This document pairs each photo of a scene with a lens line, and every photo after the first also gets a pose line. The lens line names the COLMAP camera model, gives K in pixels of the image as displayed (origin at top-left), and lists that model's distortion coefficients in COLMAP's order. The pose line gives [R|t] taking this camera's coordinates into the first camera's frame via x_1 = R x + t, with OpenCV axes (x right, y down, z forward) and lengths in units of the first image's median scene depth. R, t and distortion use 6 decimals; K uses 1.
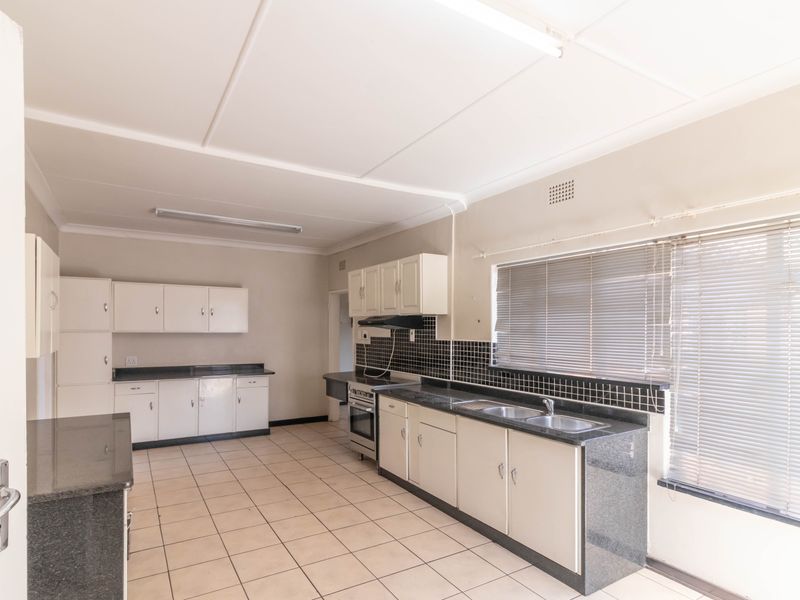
lens RADIAL K [[433.7, 0, 375.1], [0, 433.7, 330.2], [0, 0, 1]] dist [-0.001470, -0.000165]
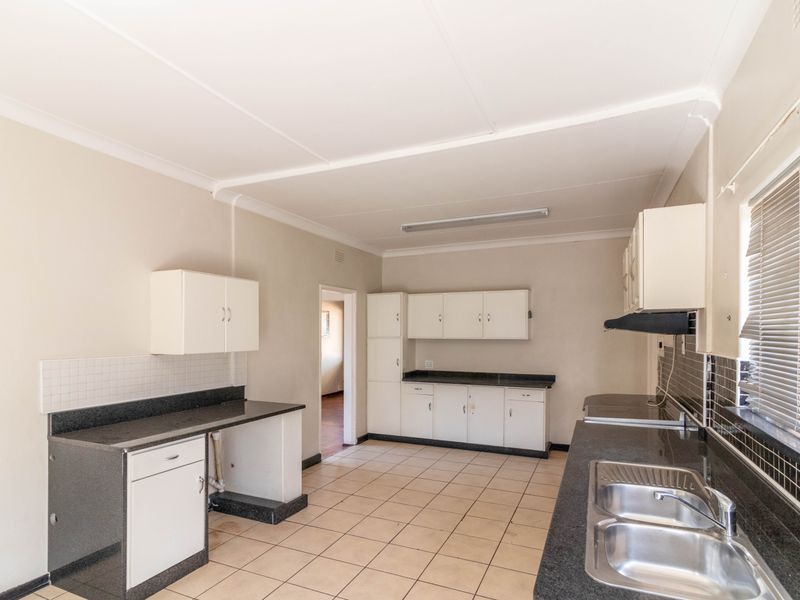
lens RADIAL K [[441.2, 0, 396.7], [0, 441.2, 337.6], [0, 0, 1]] dist [0.001156, 0.000325]
pose [[0.589069, 0.000702, -0.808082, 0.355512], [-0.000468, 1.000000, 0.000528, 0.001738], [0.808082, 0.000067, 0.589070, 0.307337]]
